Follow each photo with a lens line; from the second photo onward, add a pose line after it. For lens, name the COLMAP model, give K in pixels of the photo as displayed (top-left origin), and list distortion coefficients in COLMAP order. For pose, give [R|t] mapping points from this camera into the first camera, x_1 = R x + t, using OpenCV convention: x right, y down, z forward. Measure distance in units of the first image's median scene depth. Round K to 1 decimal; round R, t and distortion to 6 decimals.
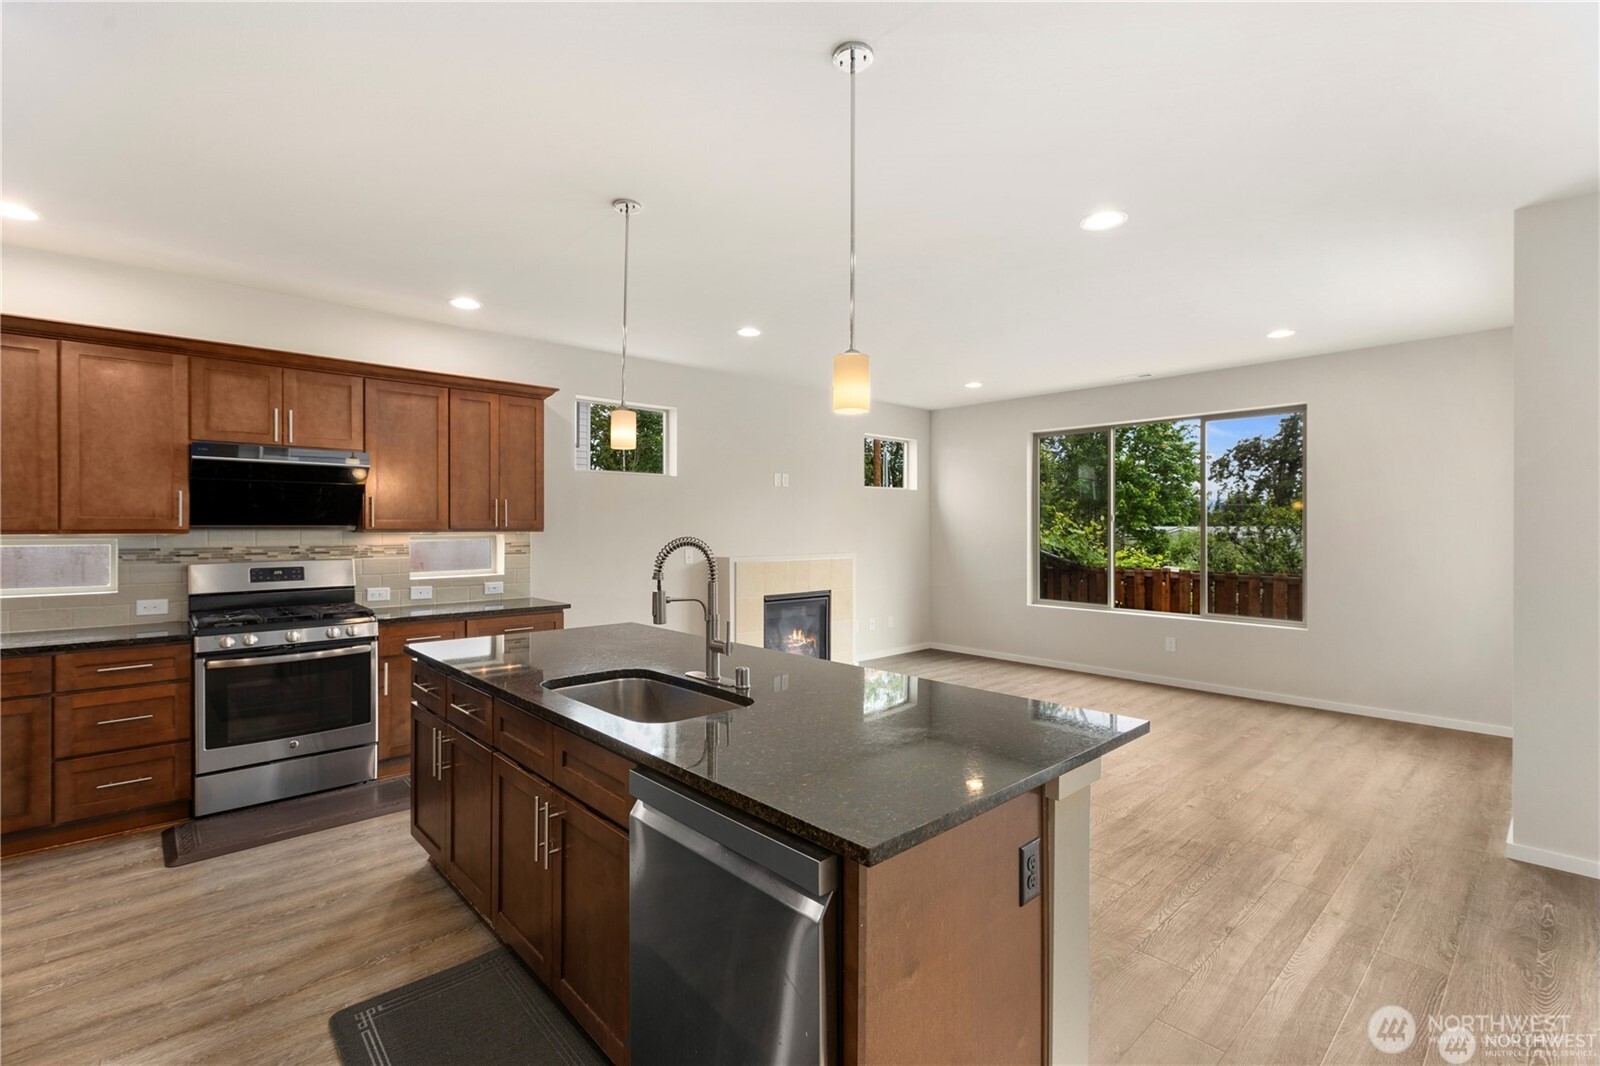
lens RADIAL K [[710.4, 0, 798.3], [0, 710.4, 524.1], [0, 0, 1]] dist [0.000681, 0.000115]
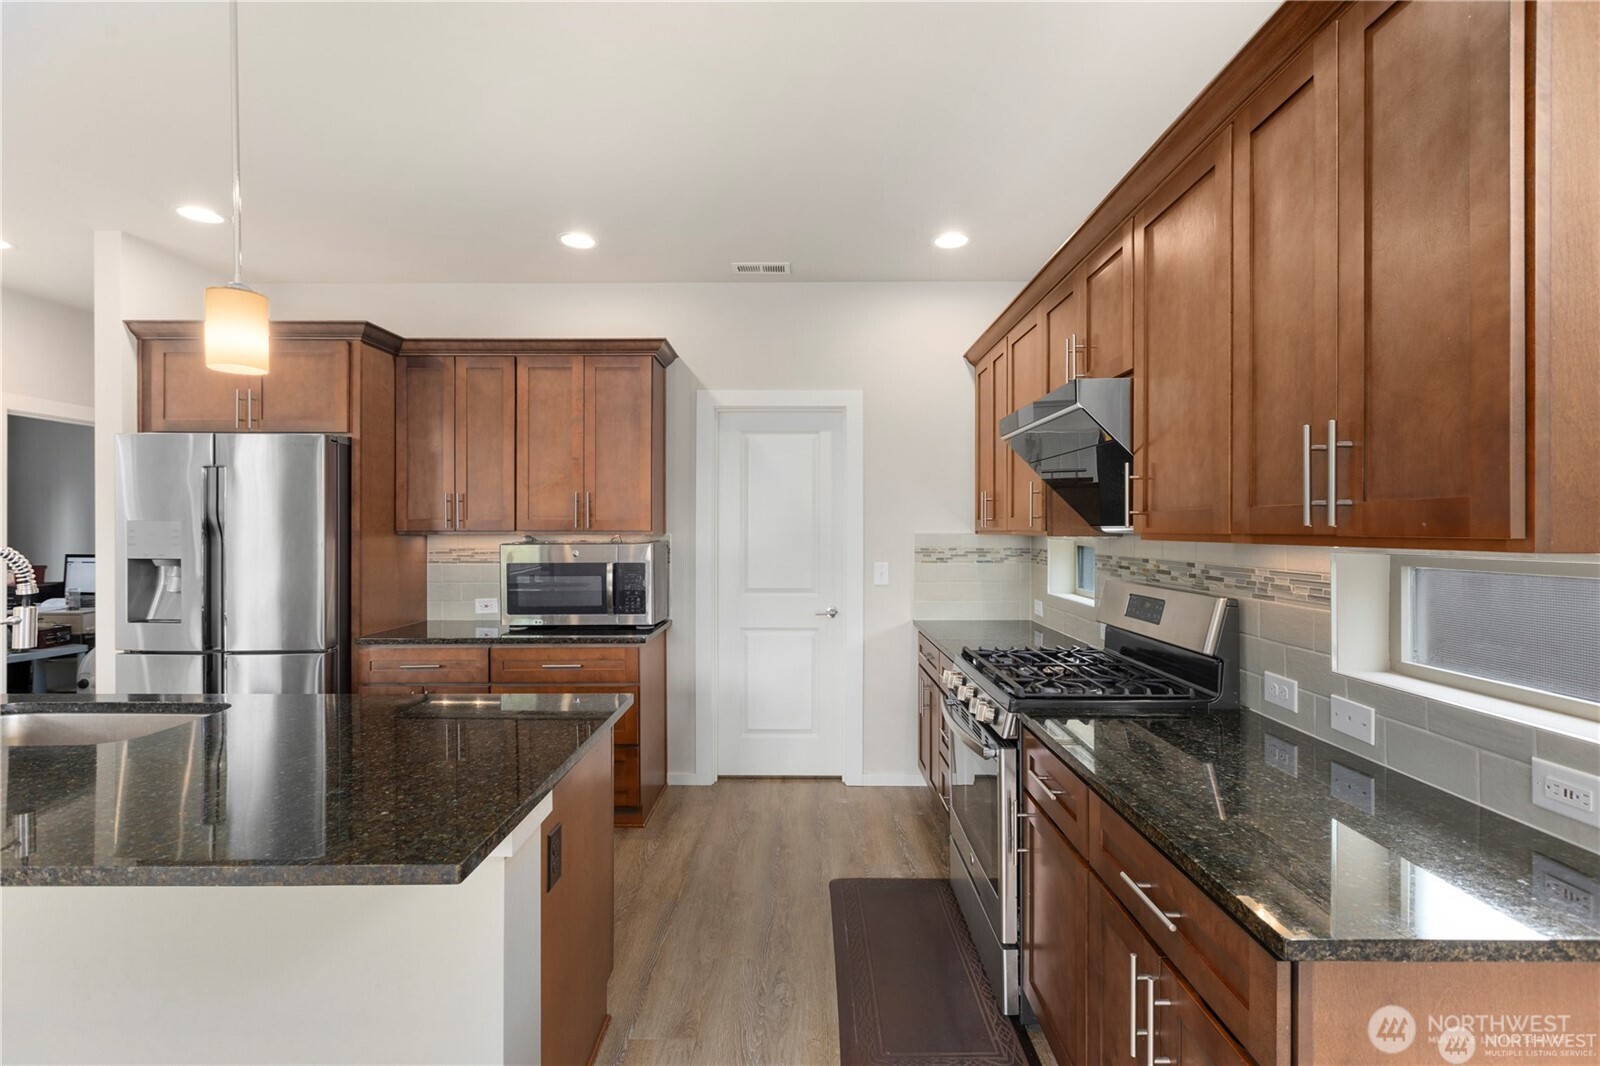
lens RADIAL K [[710.4, 0, 800.8], [0, 710.4, 529.8], [0, 0, 1]] dist [0.000681, 0.000115]
pose [[-0.677859, 0.002195, -0.735189, -0.107993], [0.003097, 0.999995, 0.000131, 0.004774], [0.735185, -0.002188, -0.677863, 1.185941]]
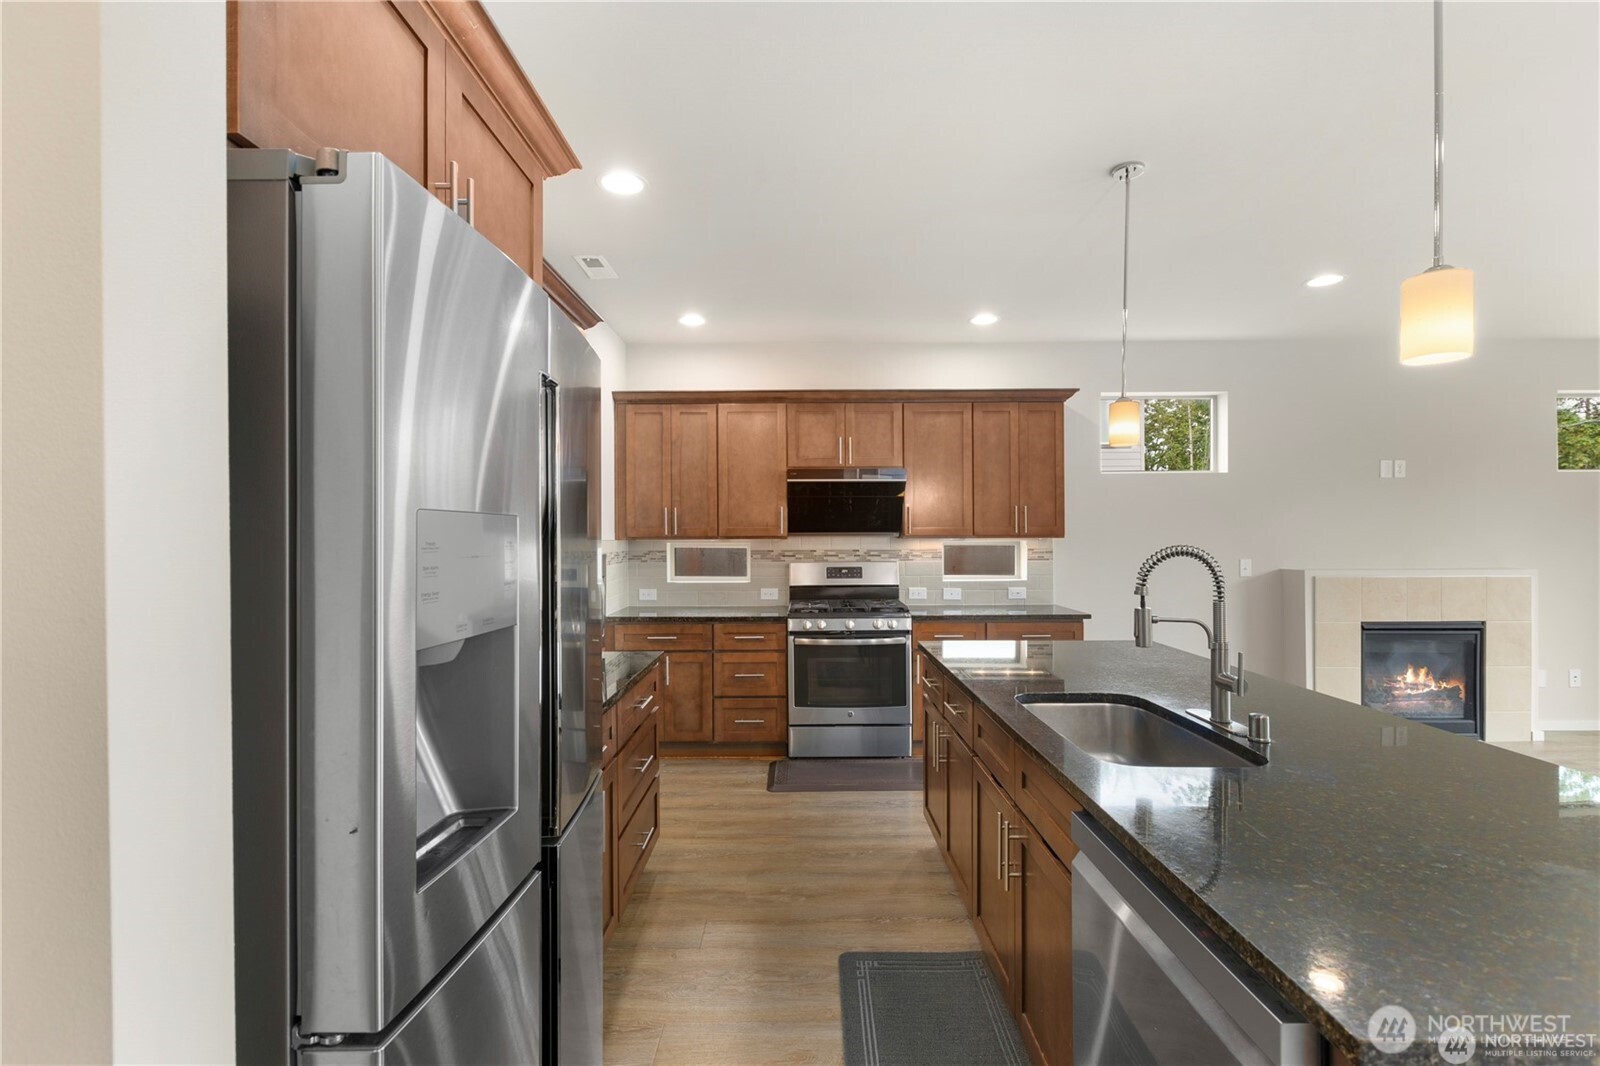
lens RADIAL K [[710.4, 0, 805.2], [0, 710.4, 534.3], [0, 0, 1]] dist [0.000681, 0.000115]
pose [[0.736065, -0.002373, -0.676907, 0.045811], [0.006870, 0.999969, 0.003965, -0.000670], [0.676876, -0.007568, 0.736058, 0.054447]]
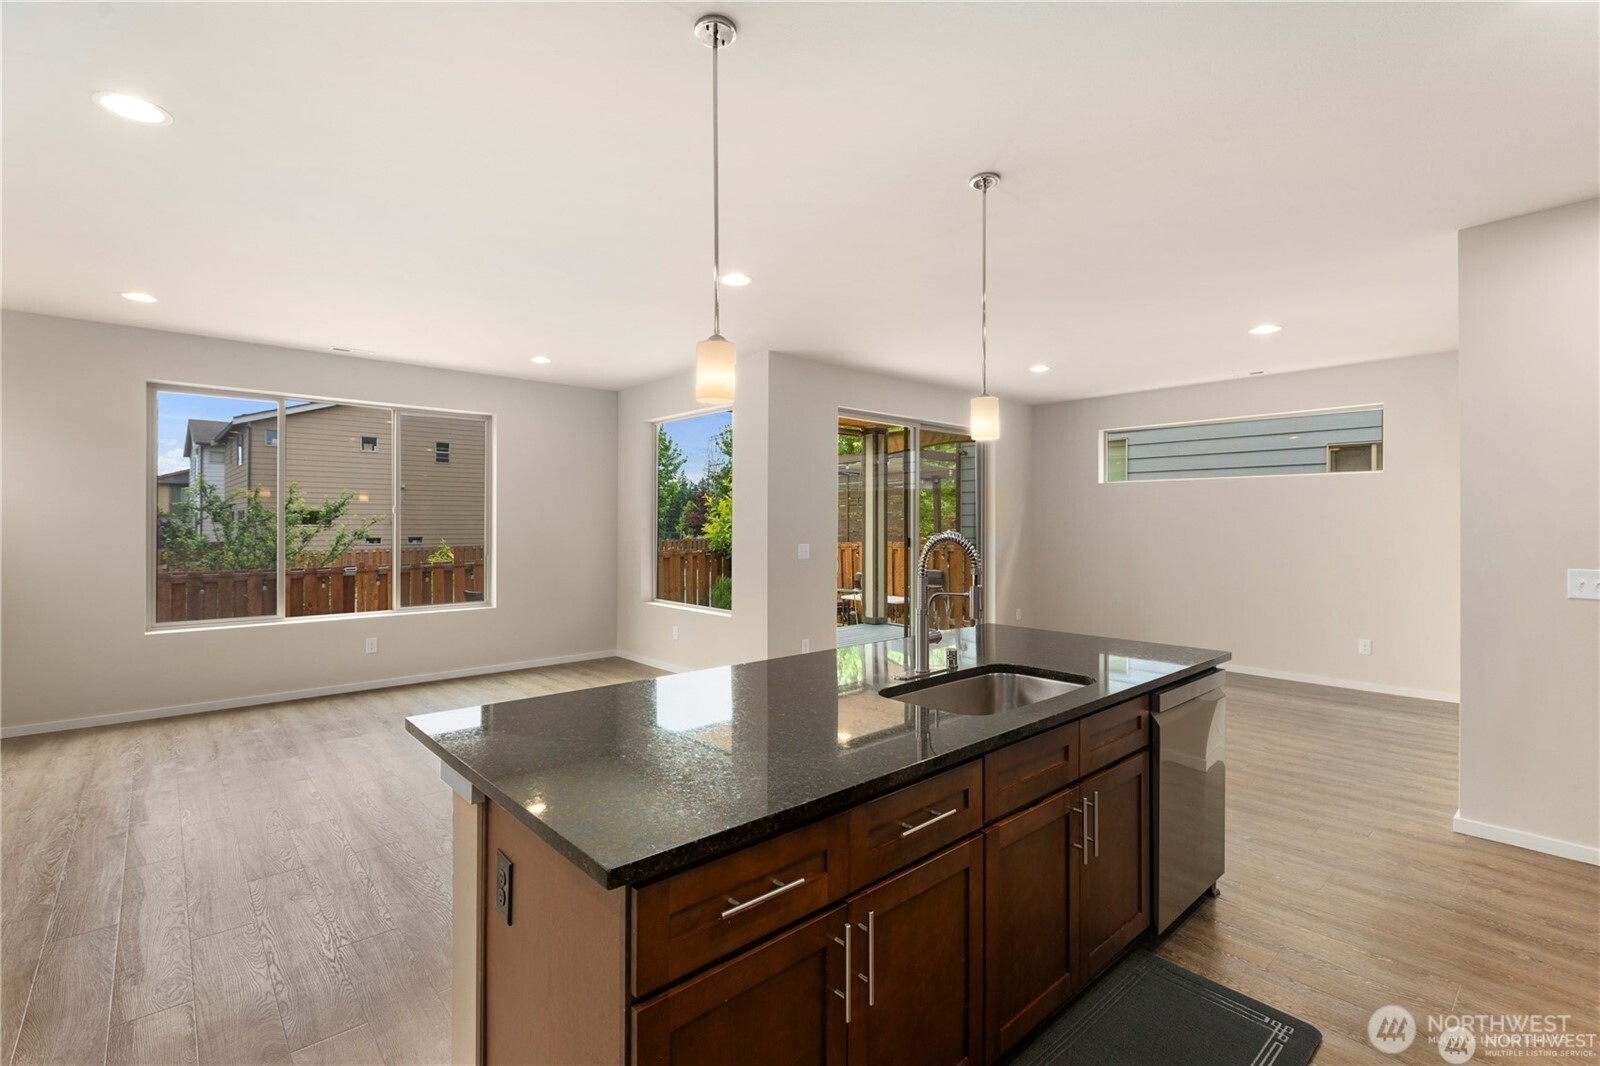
lens RADIAL K [[710.4, 0, 804.9], [0, 710.4, 525.0], [0, 0, 1]] dist [0.000681, 0.000115]
pose [[0.001620, -0.003915, 0.999991, -0.654001], [-0.003375, 0.999987, 0.003921, 0.008730], [-0.999993, -0.003382, 0.001606, 0.666201]]
